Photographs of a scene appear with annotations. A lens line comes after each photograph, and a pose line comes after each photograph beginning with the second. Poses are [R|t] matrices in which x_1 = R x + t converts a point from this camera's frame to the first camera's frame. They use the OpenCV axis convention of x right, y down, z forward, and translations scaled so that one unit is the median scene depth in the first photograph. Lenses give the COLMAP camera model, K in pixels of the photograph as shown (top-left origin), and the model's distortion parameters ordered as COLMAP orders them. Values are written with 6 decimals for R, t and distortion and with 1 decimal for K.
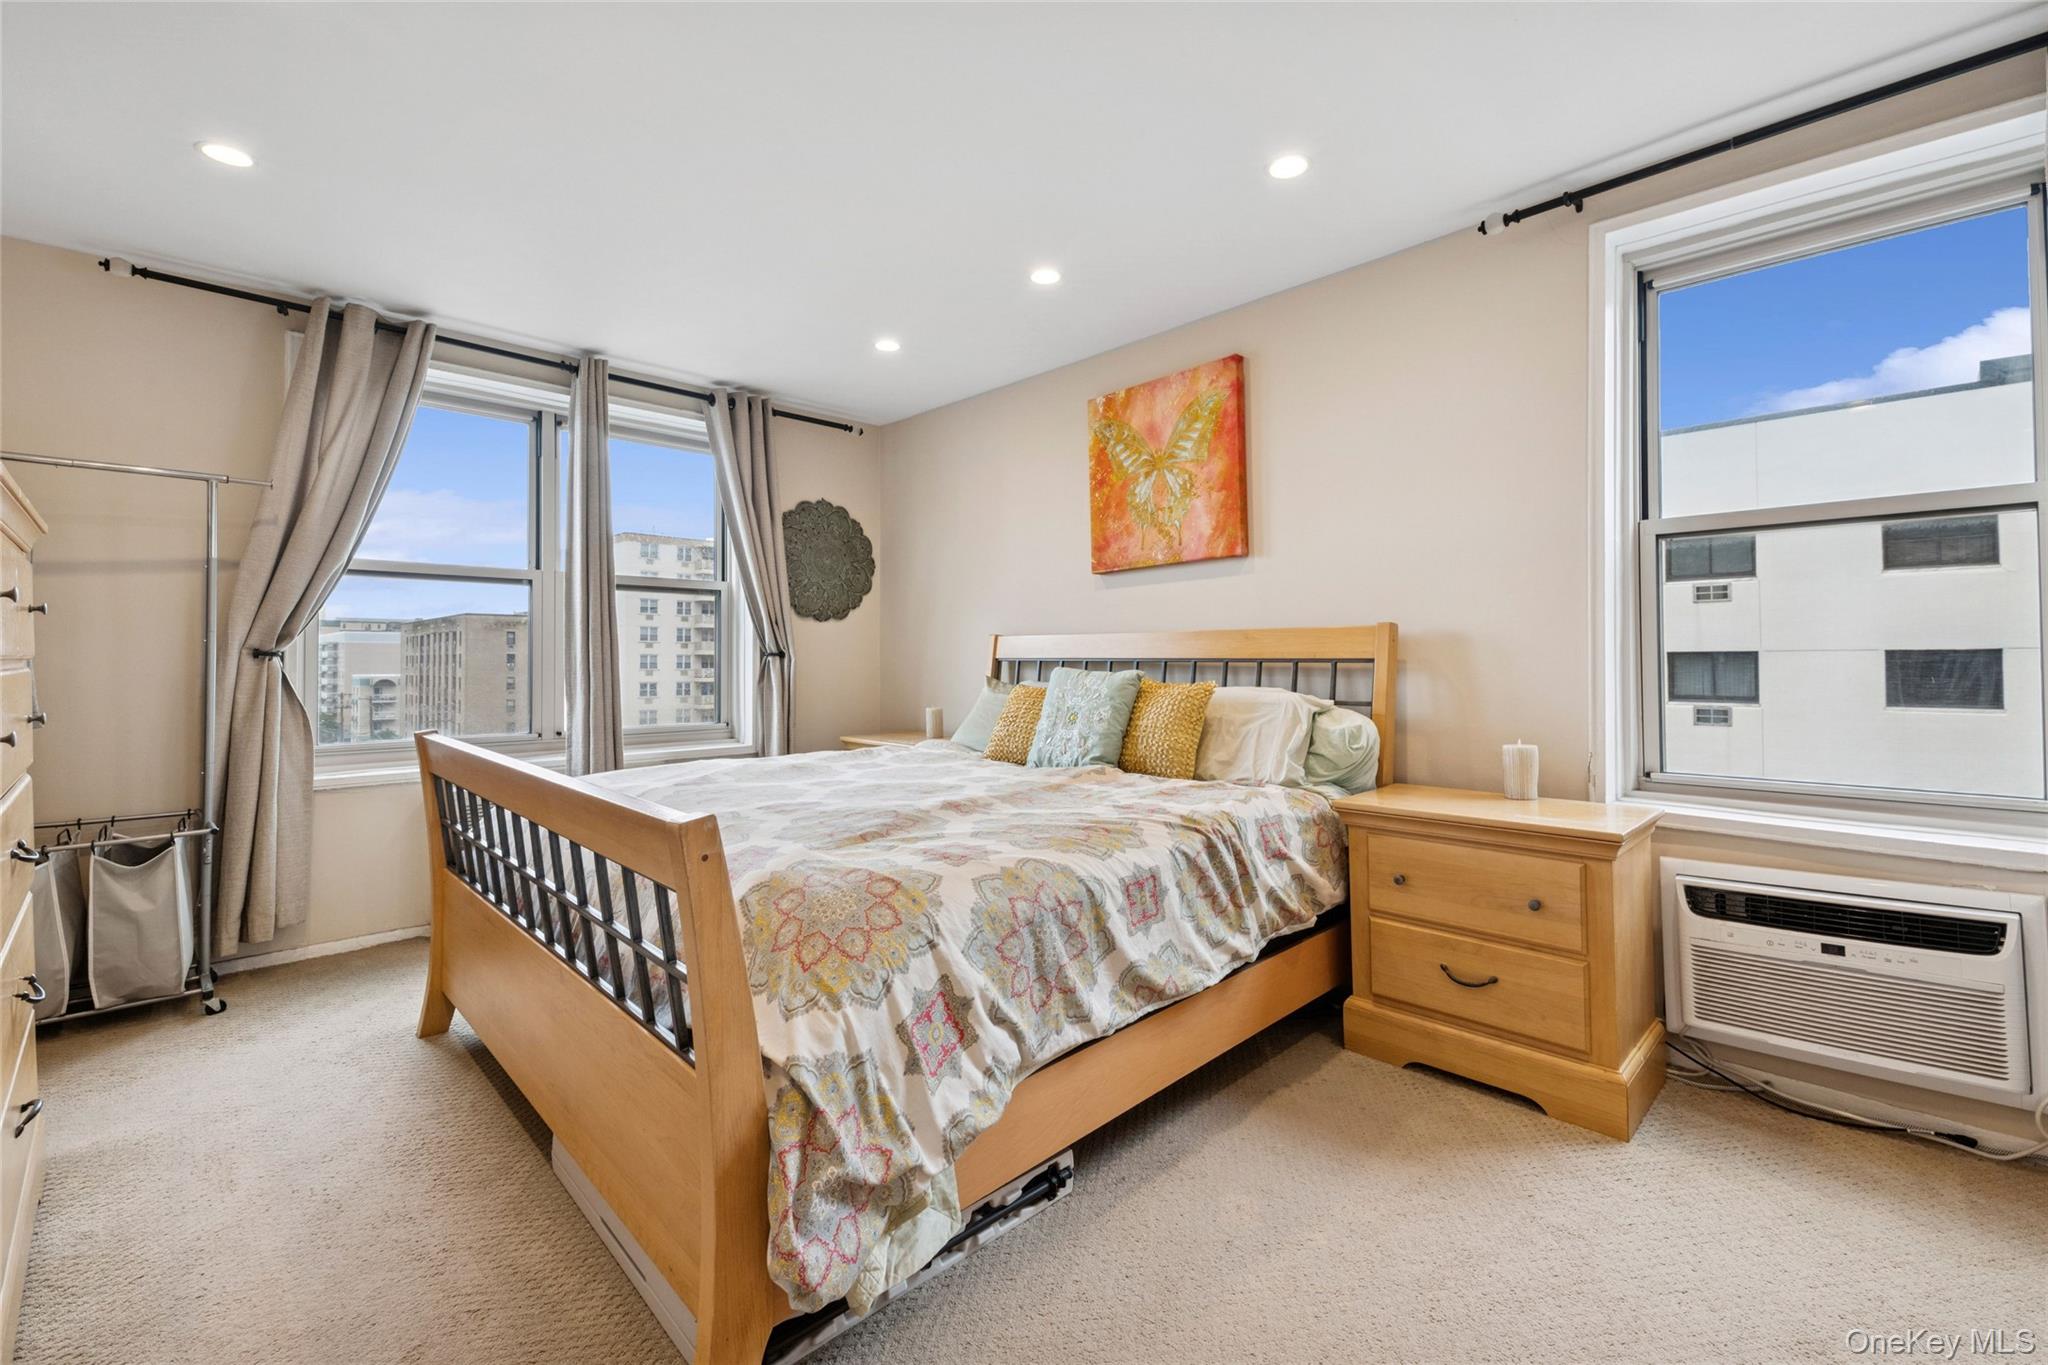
lens RADIAL K [[882.8, 0, 1060.4], [0, 882.8, 647.8], [0, 0, 1]] dist [0.041701, -0.024743]
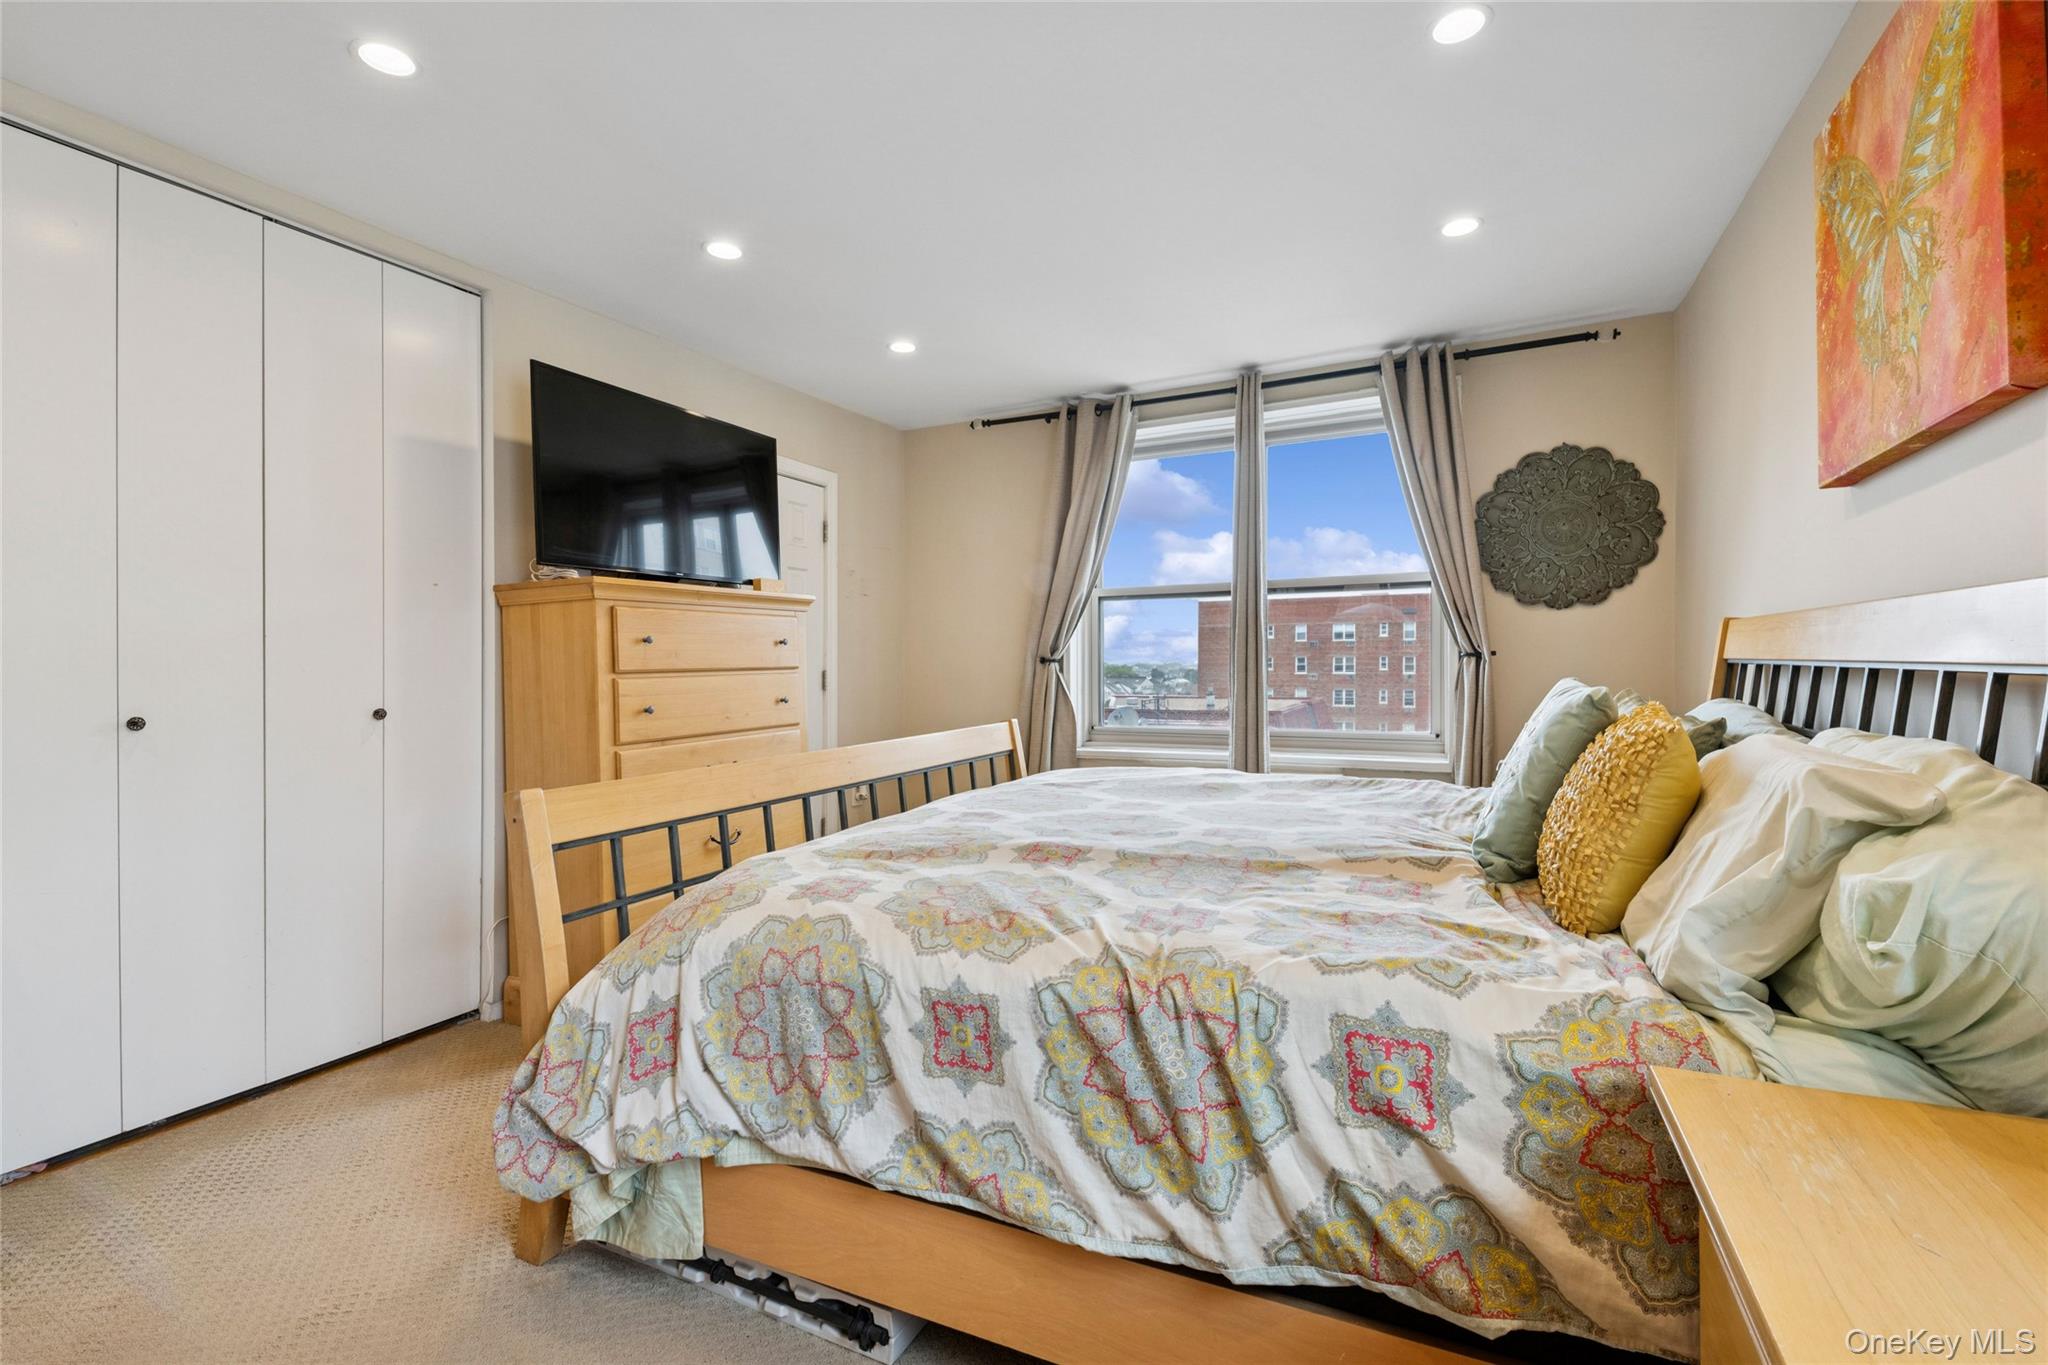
lens RADIAL K [[876.3, 0, 1031.2], [0, 876.3, 669.4], [0, 0, 1]] dist [0.040953, -0.024029]
pose [[0.321246, 0.006147, -0.946976, 0.457938], [0.023045, 0.999632, 0.014307, -0.000133], [0.946715, -0.026419, 0.320986, 0.522149]]
